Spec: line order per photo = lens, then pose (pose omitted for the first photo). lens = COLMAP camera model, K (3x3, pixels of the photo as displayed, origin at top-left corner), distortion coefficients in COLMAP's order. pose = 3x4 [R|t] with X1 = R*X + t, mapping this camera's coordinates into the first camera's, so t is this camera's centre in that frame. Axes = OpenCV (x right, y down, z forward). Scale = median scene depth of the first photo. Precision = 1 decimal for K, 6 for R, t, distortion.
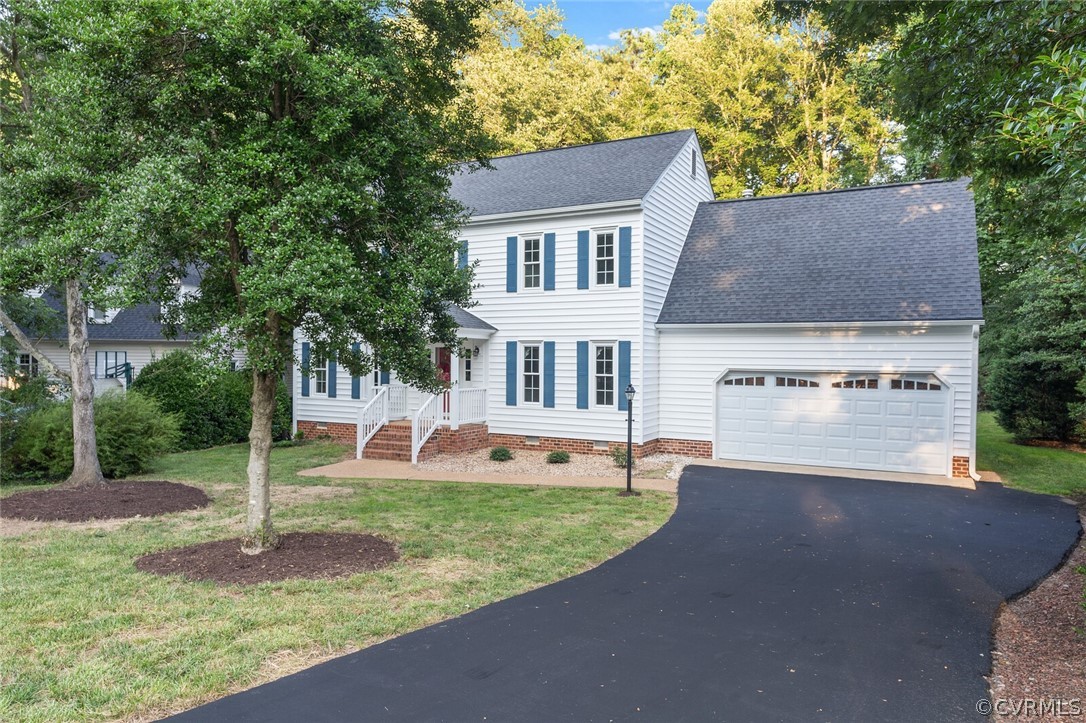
lens RADIAL K [[706.1, 0, 542.9], [0, 706.1, 362.2], [0, 0, 1]] dist [0.000855, 0.000210]
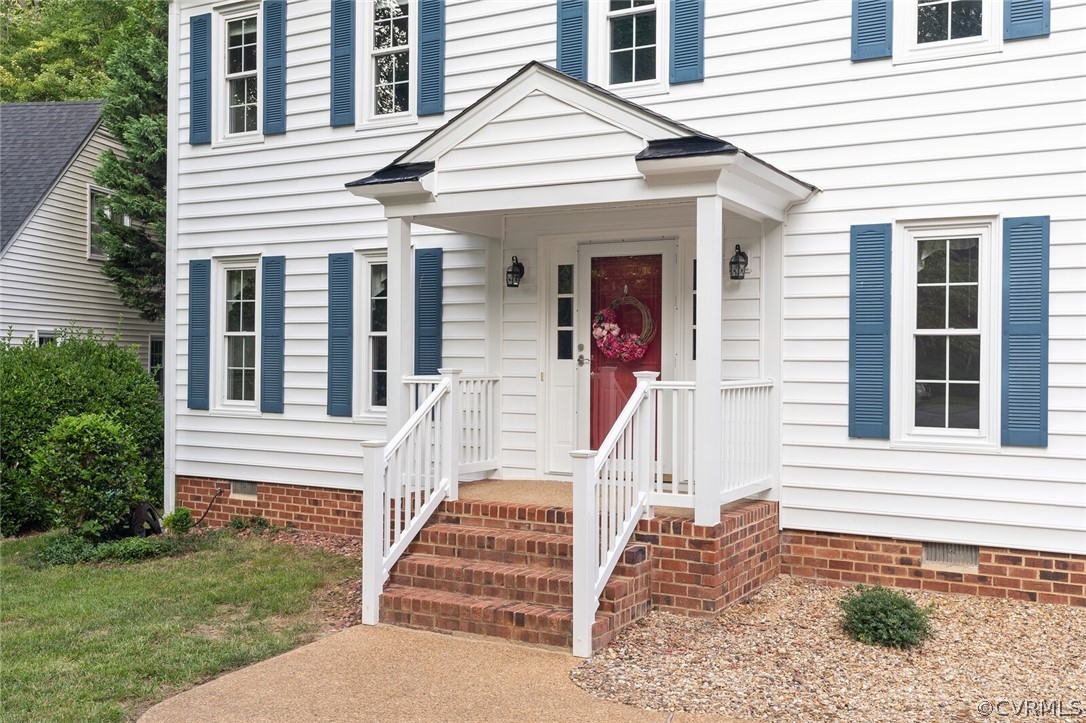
lens RADIAL K [[1089.7, 0, 543.5], [0, 1089.7, 362.4], [0, 0, 1]] dist [-0.004738, 0.000000]
pose [[0.999312, 0.002077, -0.037034, -0.165837], [-0.002269, 0.999984, -0.005144, 0.031627], [0.037022, 0.005224, 0.999301, 0.535457]]
